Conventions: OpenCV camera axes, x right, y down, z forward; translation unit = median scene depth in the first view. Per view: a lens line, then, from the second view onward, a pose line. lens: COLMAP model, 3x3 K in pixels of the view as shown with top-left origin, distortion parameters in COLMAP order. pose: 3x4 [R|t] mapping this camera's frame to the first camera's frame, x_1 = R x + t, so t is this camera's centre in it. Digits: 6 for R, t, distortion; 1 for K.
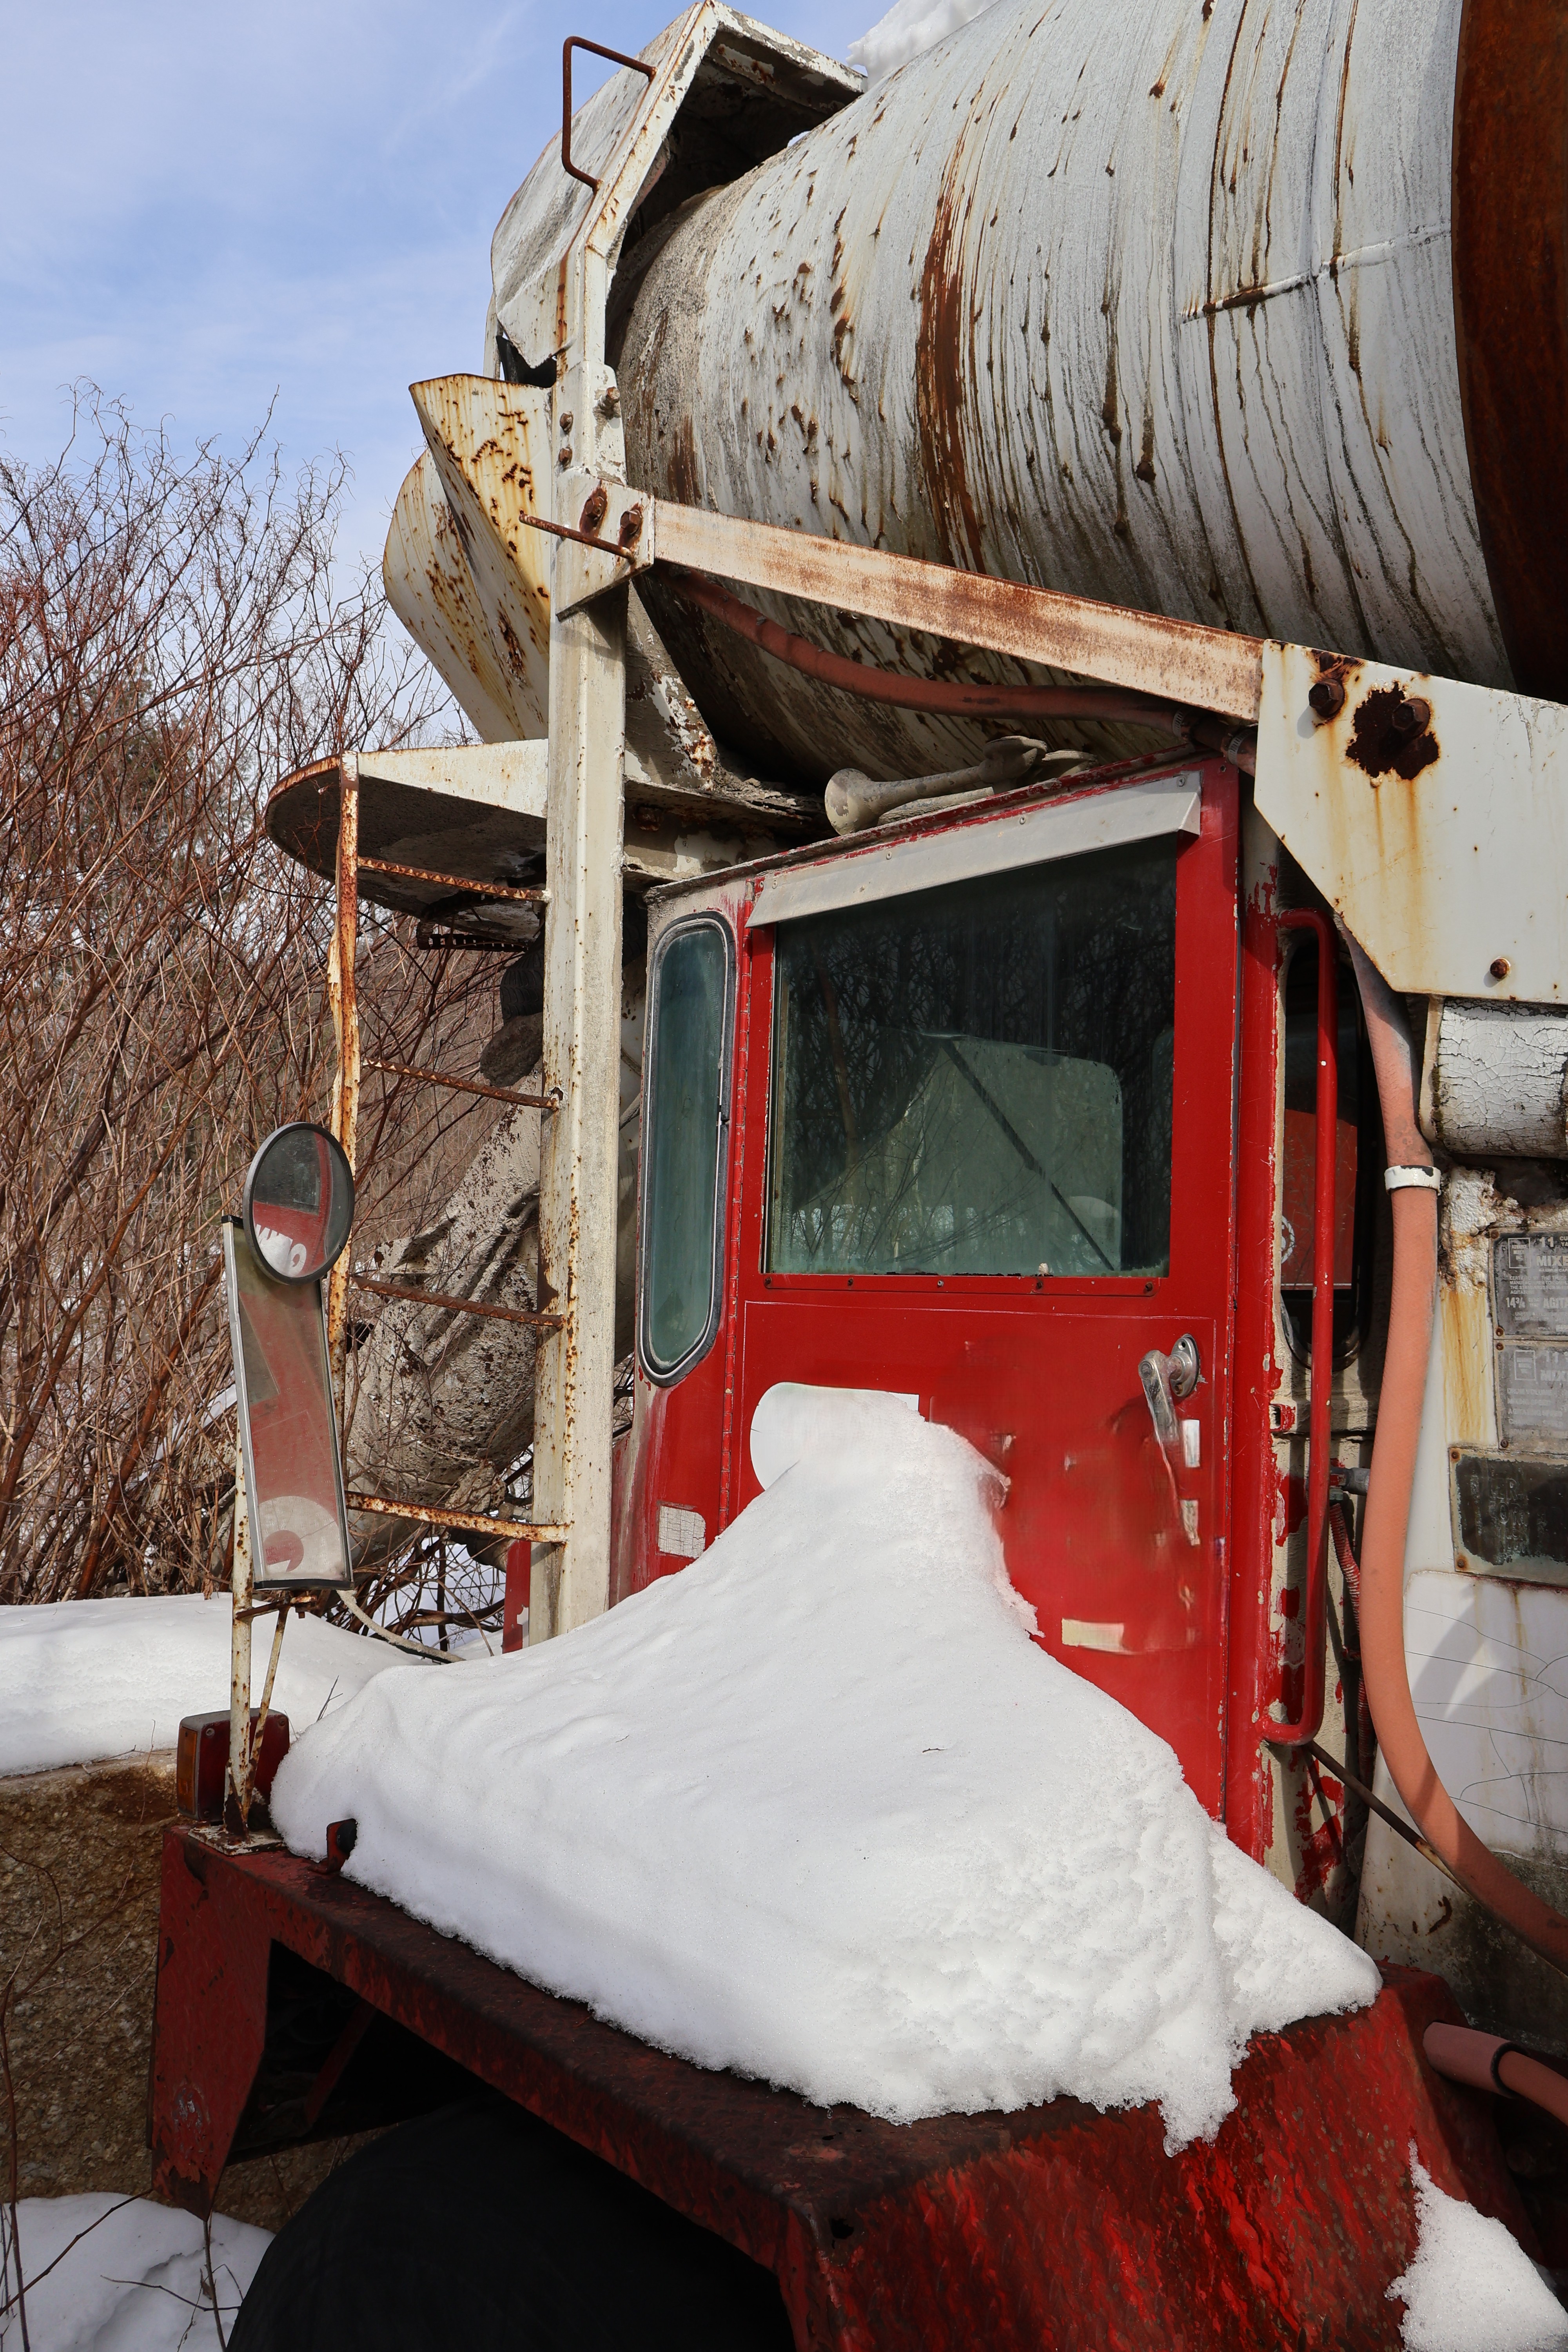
lens RADIAL K [[1980.4, 0, 784.8], [0, 1980.4, 1193.7], [0, 0, 1]] dist [0.001638, 0.001557]
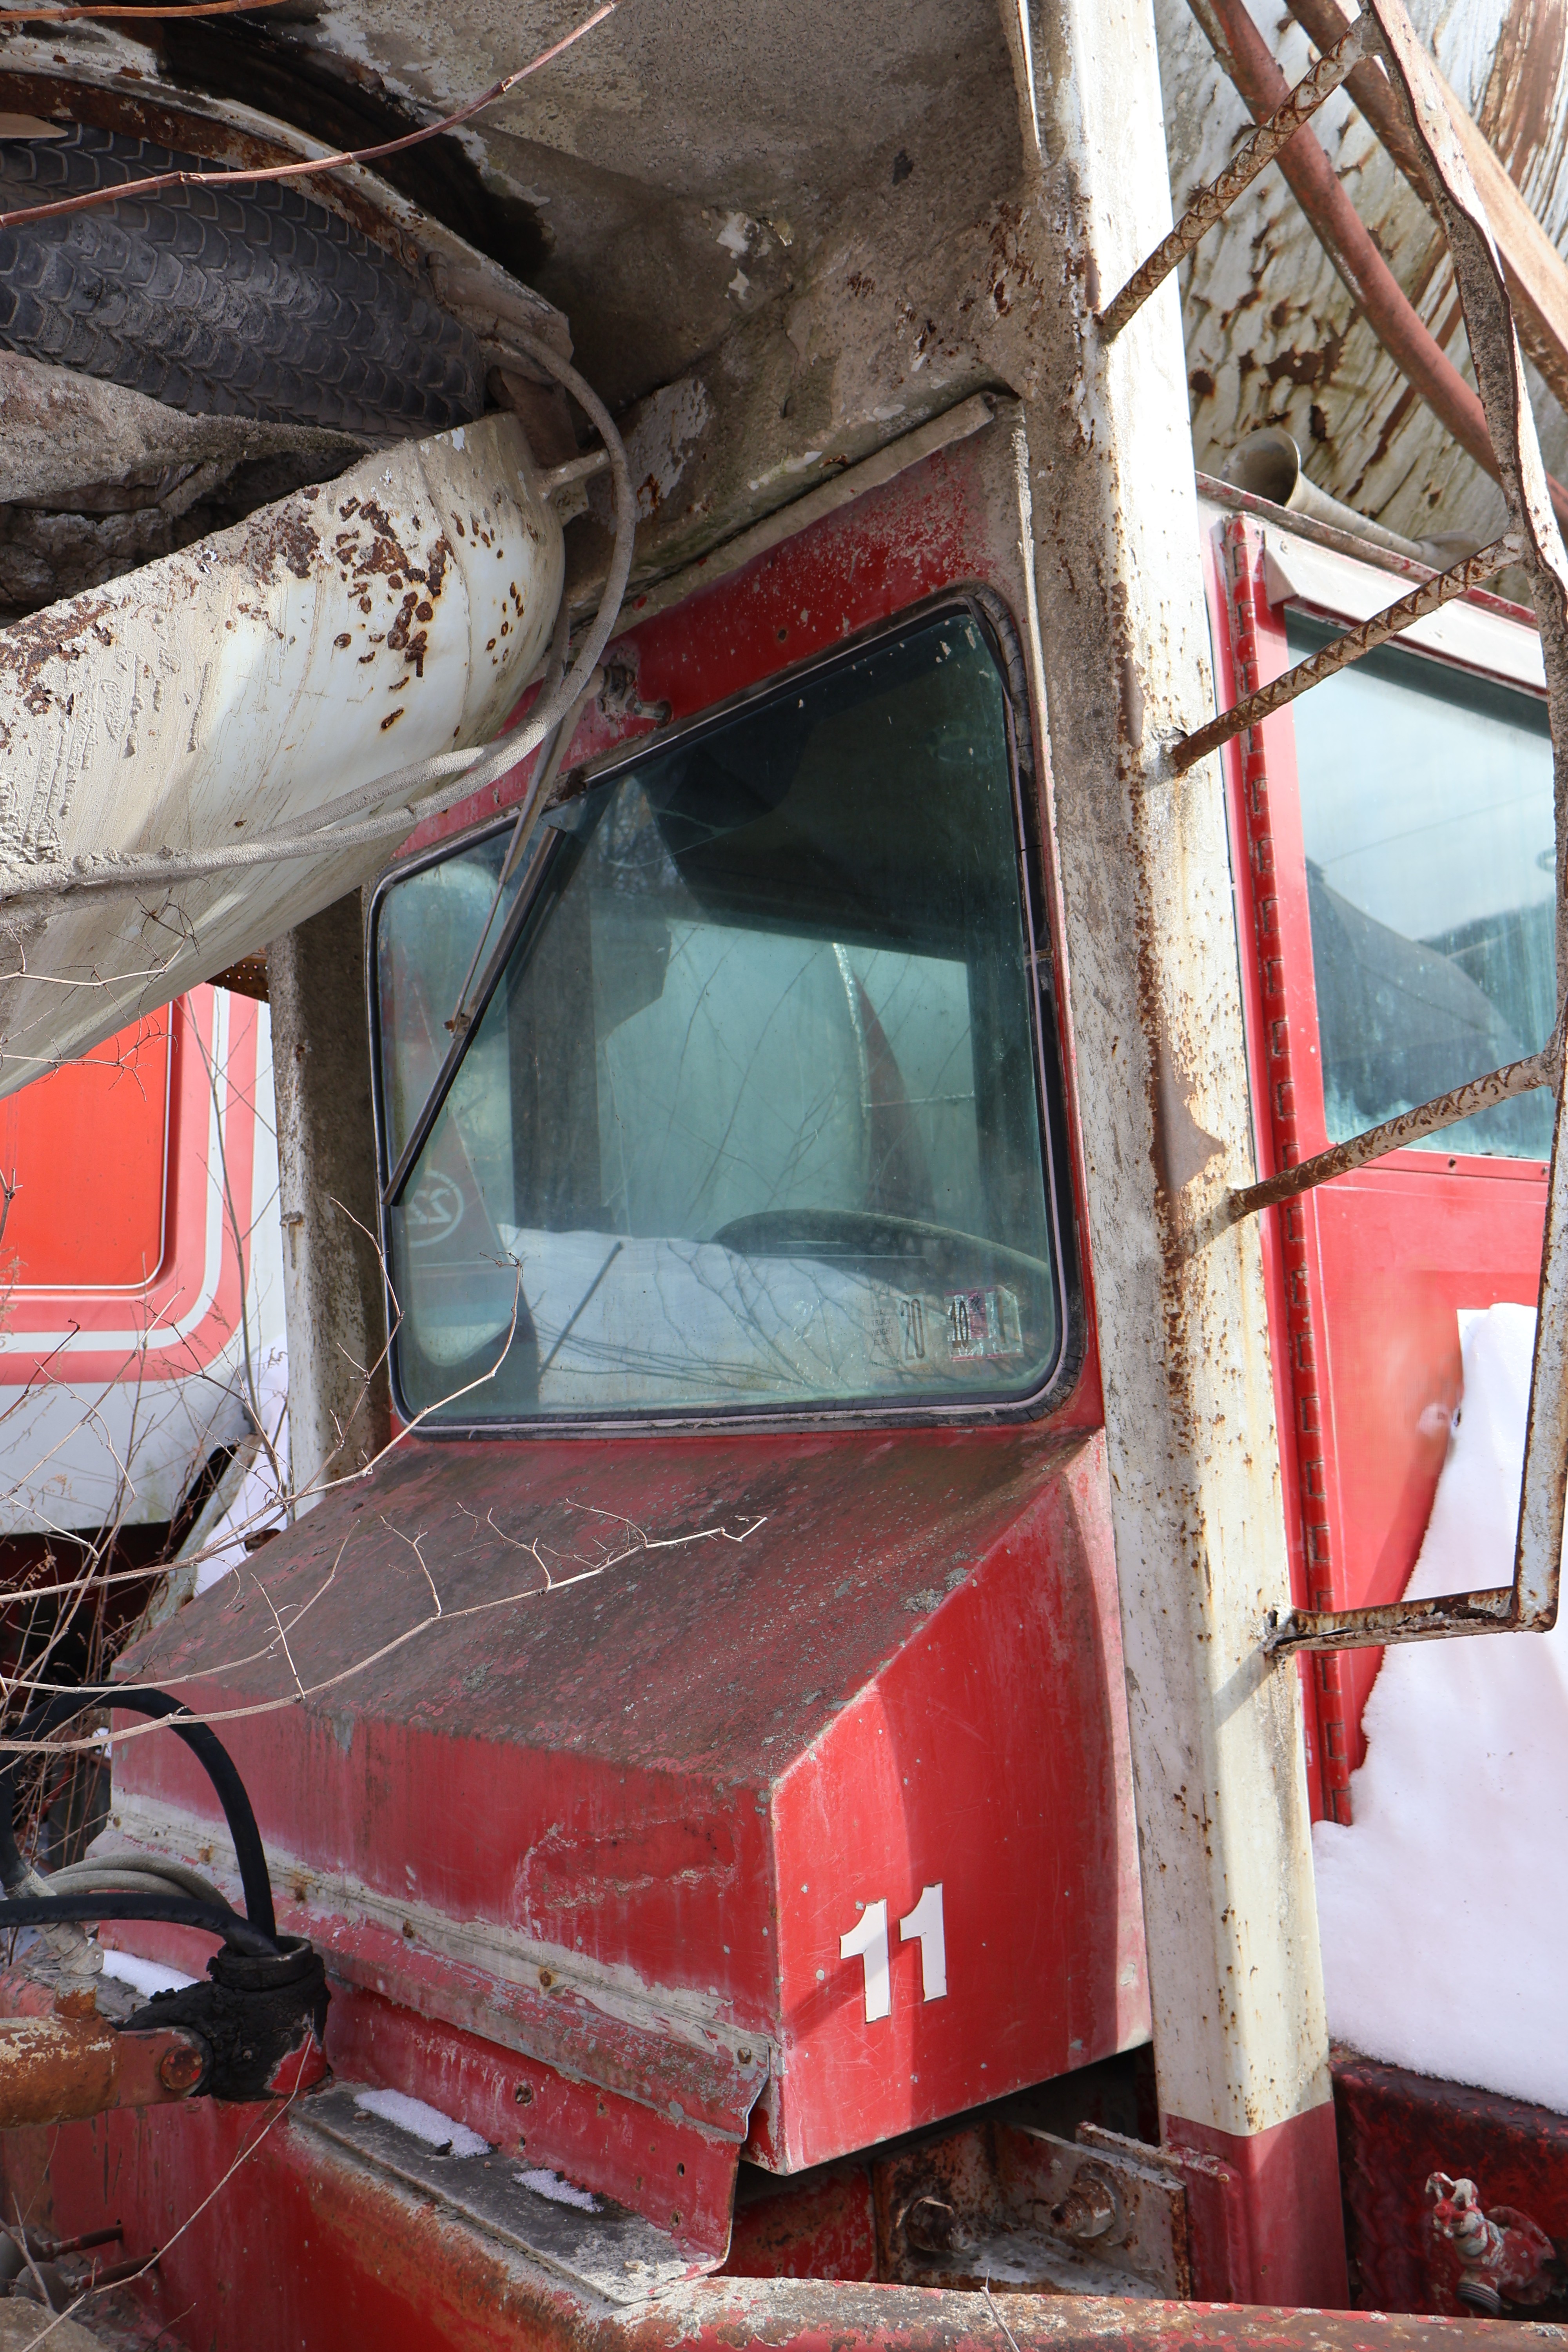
lens RADIAL K [[1980.4, 0, 777.9], [0, 1980.4, 1186.3], [0, 0, 1]] dist [0.001638, 0.001557]
pose [[-0.024705, 0.074990, 0.996878, -0.499562], [-0.015232, 0.997039, -0.075379, 0.082003], [-0.999579, -0.017046, -0.023490, 0.929563]]
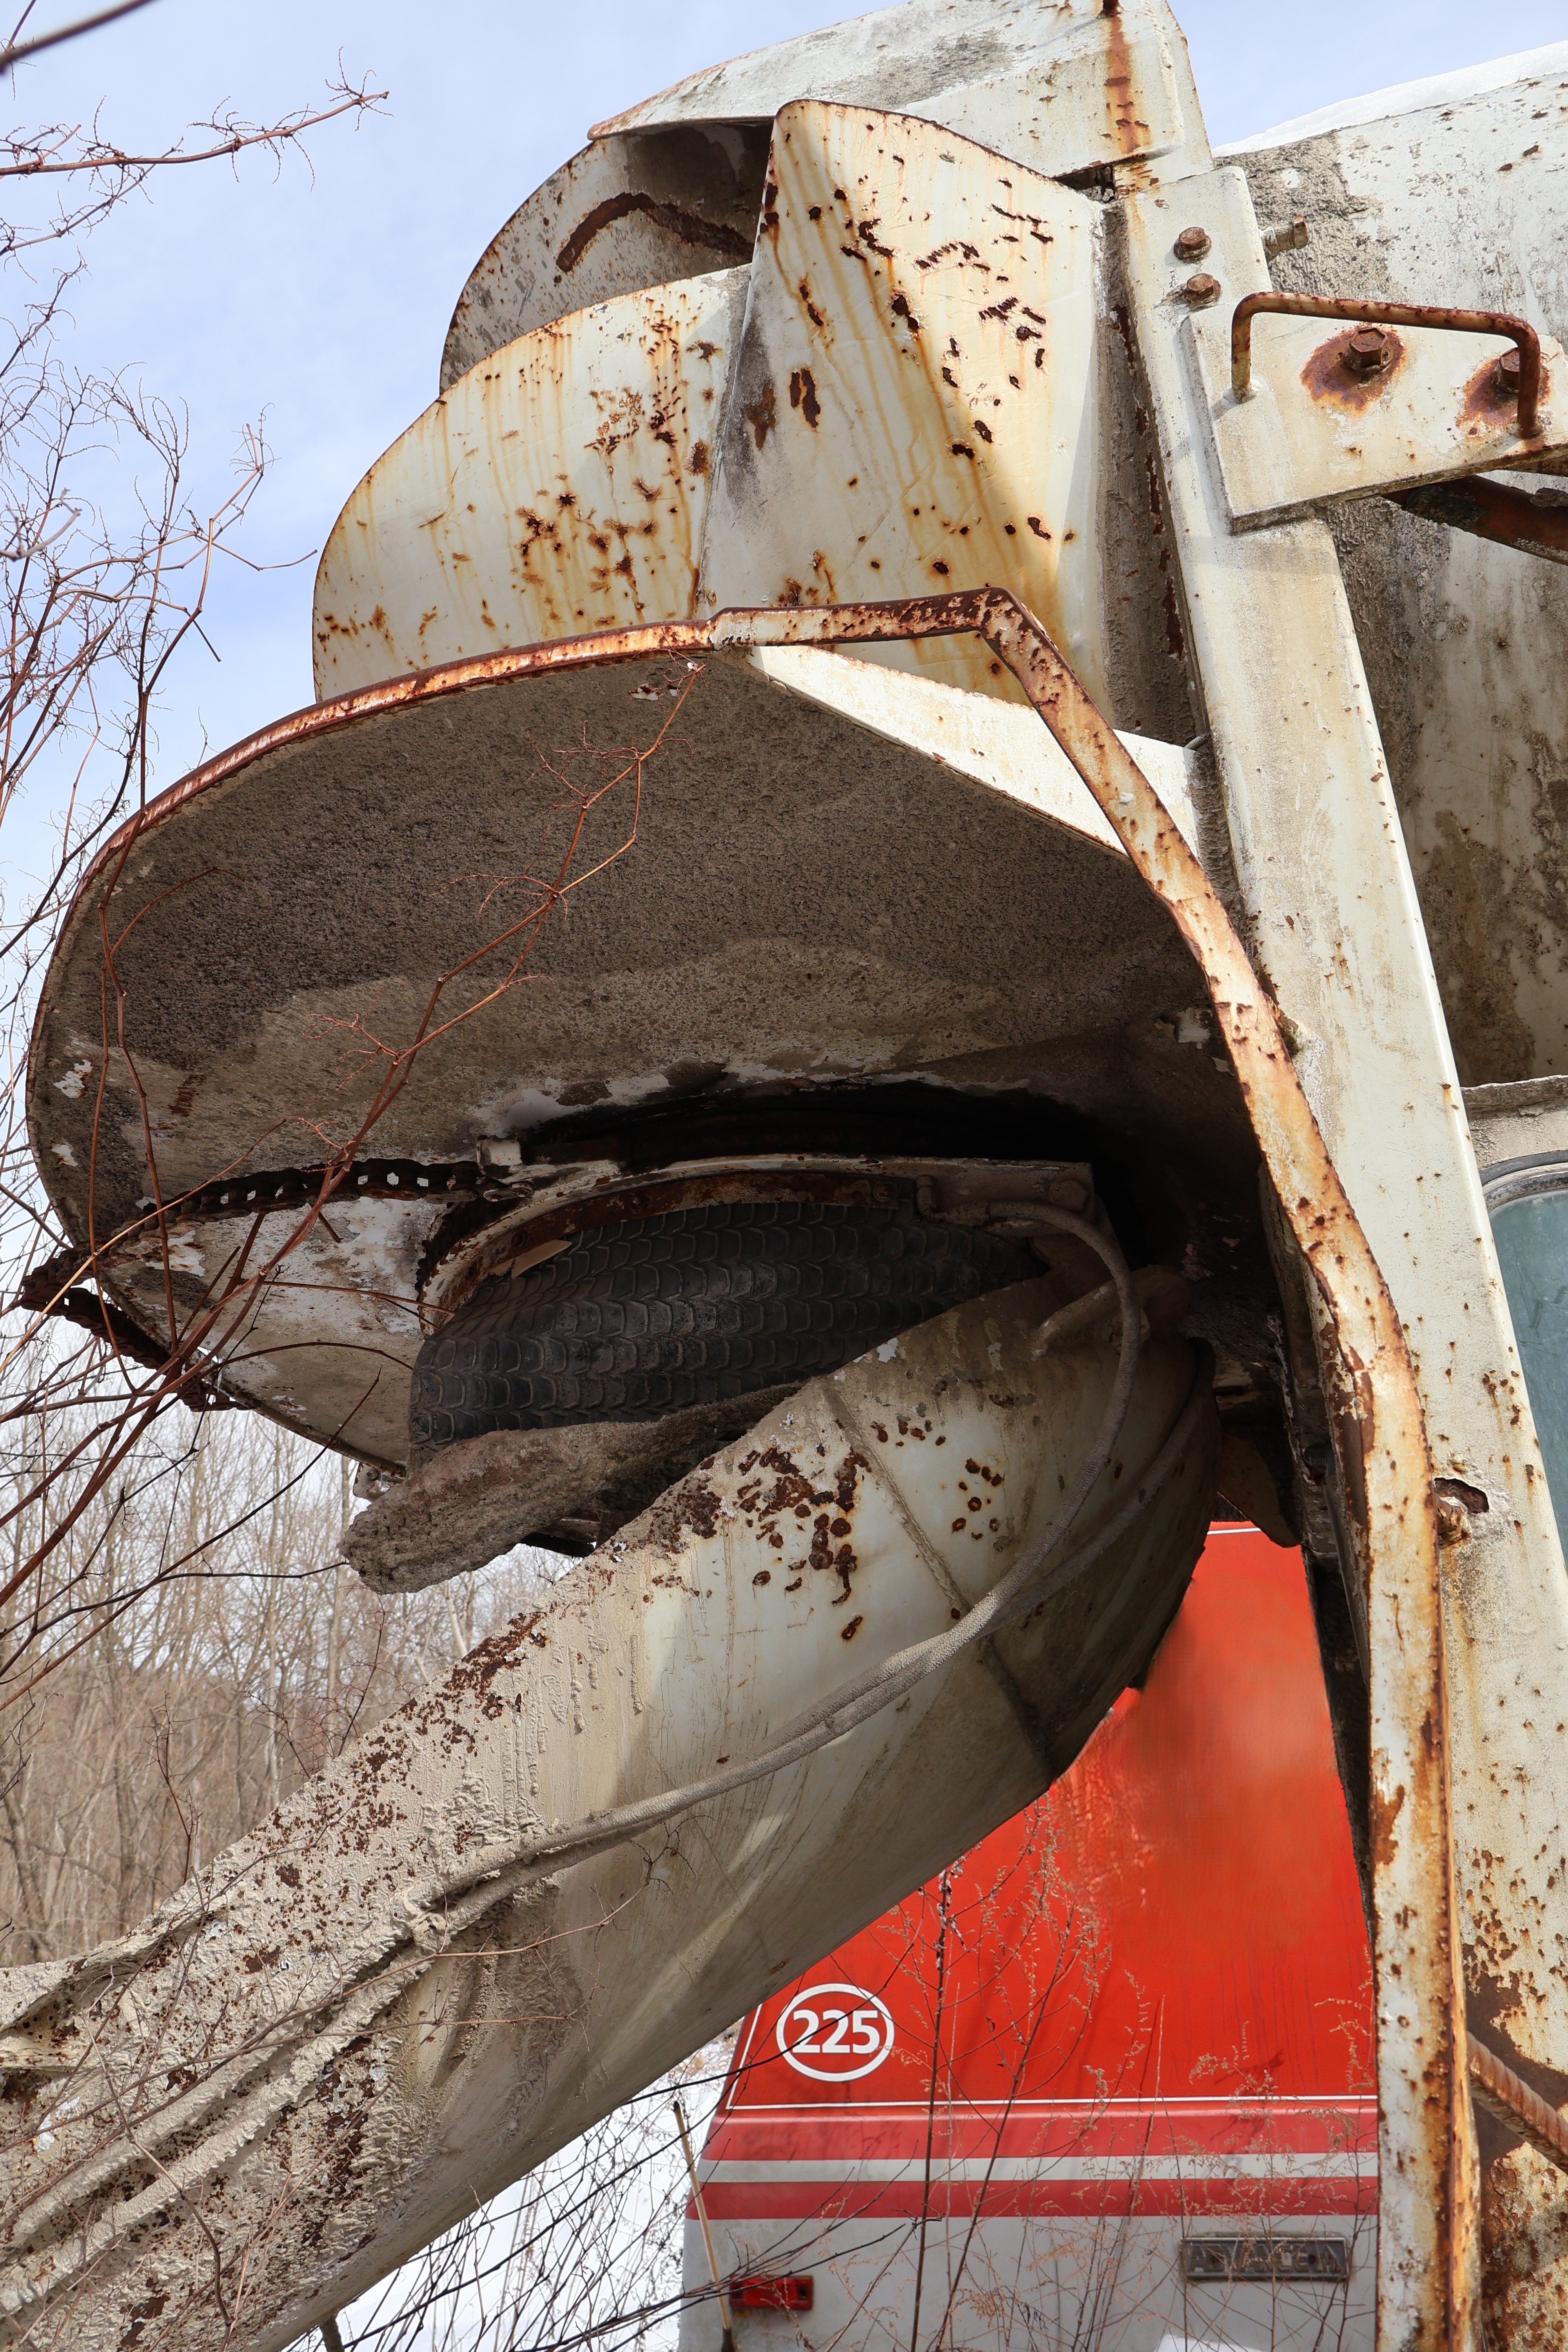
lens RADIAL K [[1980.4, 0, 777.6], [0, 1980.4, 1177.3], [0, 0, 1]] dist [0.001638, 0.001557]
pose [[0.806614, 0.242735, 0.538937, -0.367717], [-0.010601, 0.917581, -0.397408, 0.038003], [-0.590983, 0.314841, 0.742707, 0.663210]]
